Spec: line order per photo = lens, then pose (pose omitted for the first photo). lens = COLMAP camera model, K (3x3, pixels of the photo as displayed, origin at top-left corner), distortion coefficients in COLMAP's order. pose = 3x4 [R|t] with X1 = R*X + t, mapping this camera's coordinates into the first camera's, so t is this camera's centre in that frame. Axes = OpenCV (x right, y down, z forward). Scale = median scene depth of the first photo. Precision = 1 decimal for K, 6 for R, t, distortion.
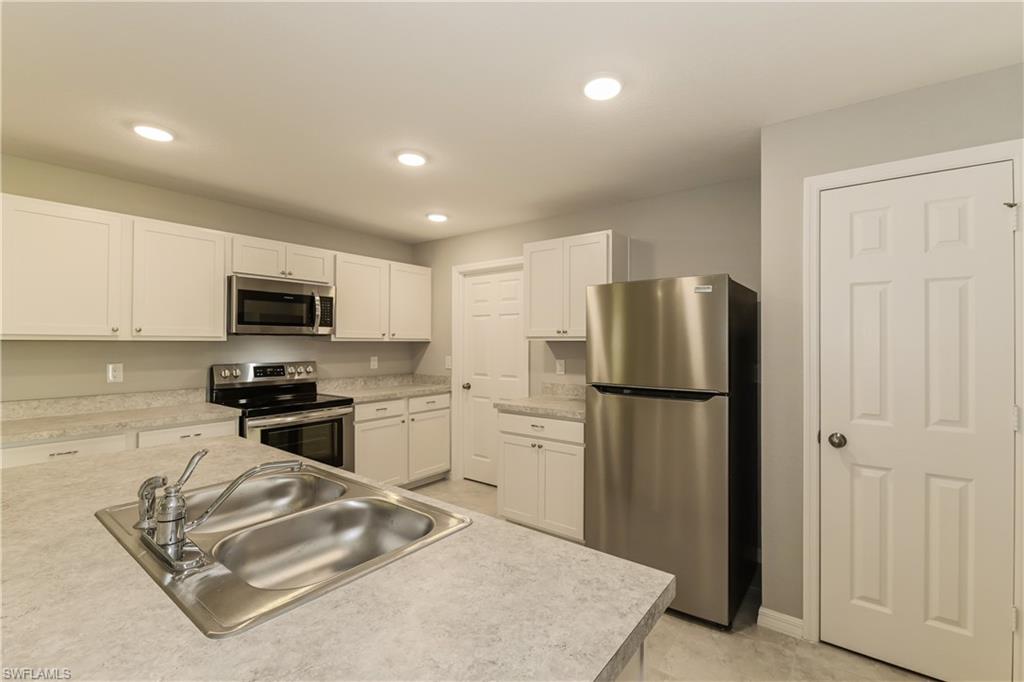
lens RADIAL K [[435.9, 0, 520.5], [0, 435.9, 341.3], [0, 0, 1]] dist [0.009561, -0.002259]
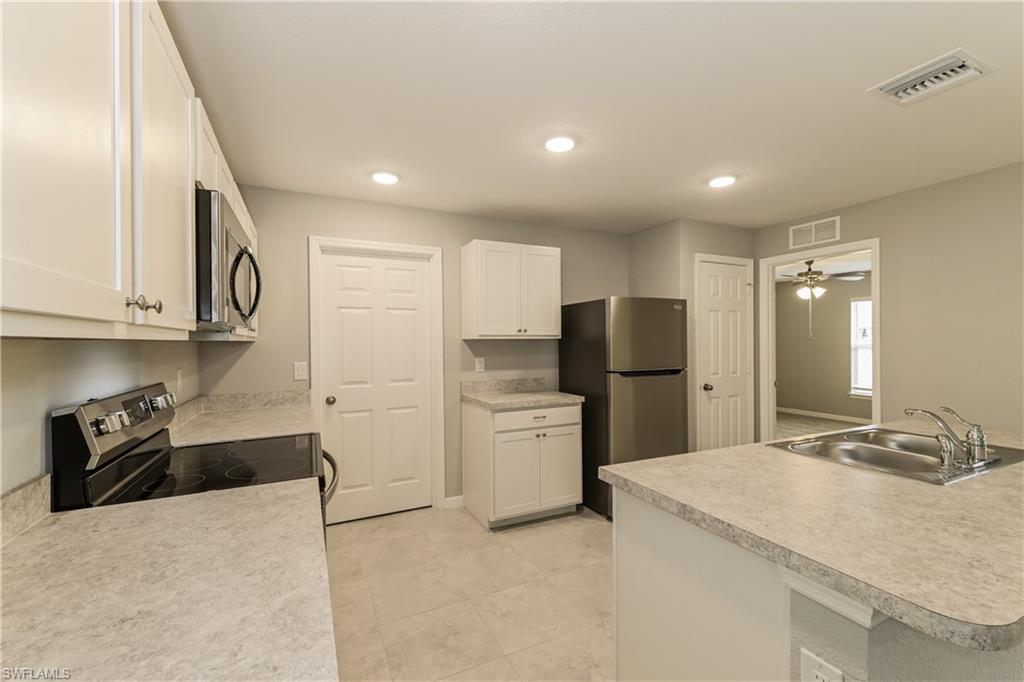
lens RADIAL K [[435.9, 0, 516.4], [0, 435.9, 340.6], [0, 0, 1]] dist [0.009561, -0.002259]
pose [[0.454979, -0.006187, 0.890481, -0.776412], [0.005338, 0.999977, 0.004220, -0.001144], [-0.890486, 0.002834, 0.455001, 0.454543]]
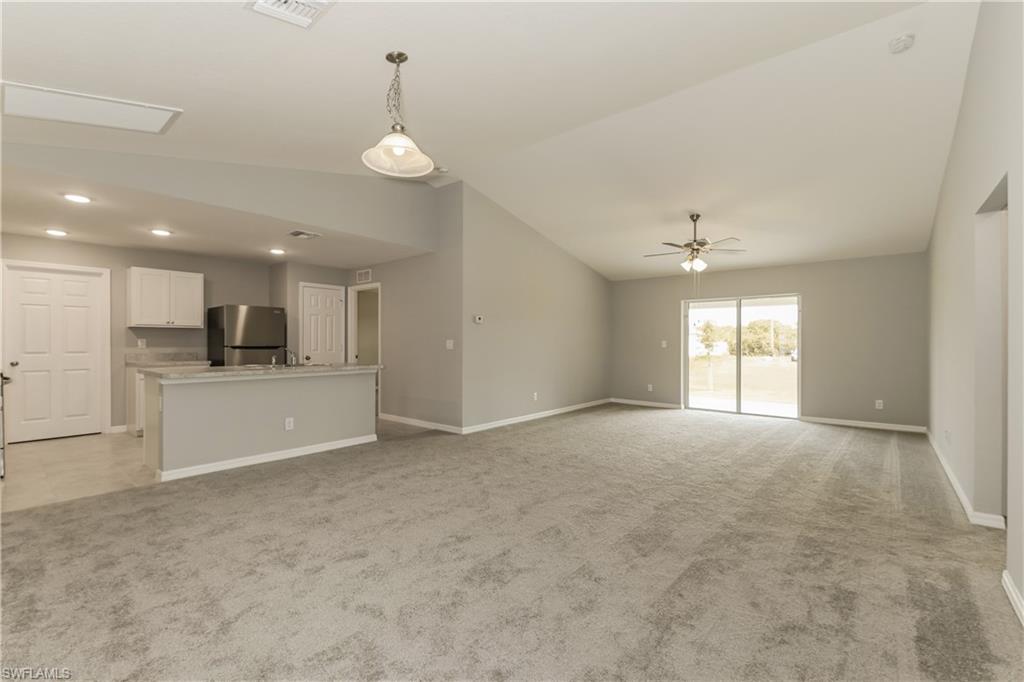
lens RADIAL K [[435.9, 0, 515.5], [0, 435.9, 341.1], [0, 0, 1]] dist [0.009561, -0.002259]
pose [[0.058021, -0.000074, 0.998315, -1.472025], [-0.004612, 0.999989, 0.000343, 0.043904], [-0.998305, -0.004624, 0.058020, -0.502340]]
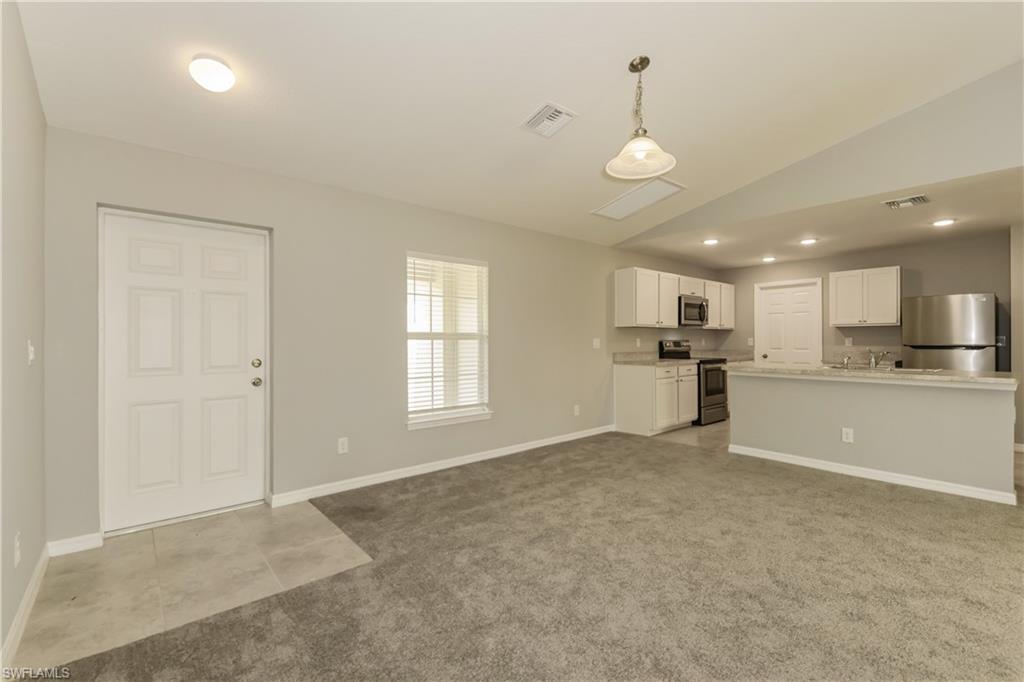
lens RADIAL K [[435.9, 0, 514.7], [0, 435.9, 344.4], [0, 0, 1]] dist [0.009561, -0.002259]
pose [[0.978489, -0.003296, -0.206274, -0.857893], [0.005881, 0.999912, 0.011921, 0.041360], [0.206216, -0.012877, 0.978422, -1.001312]]
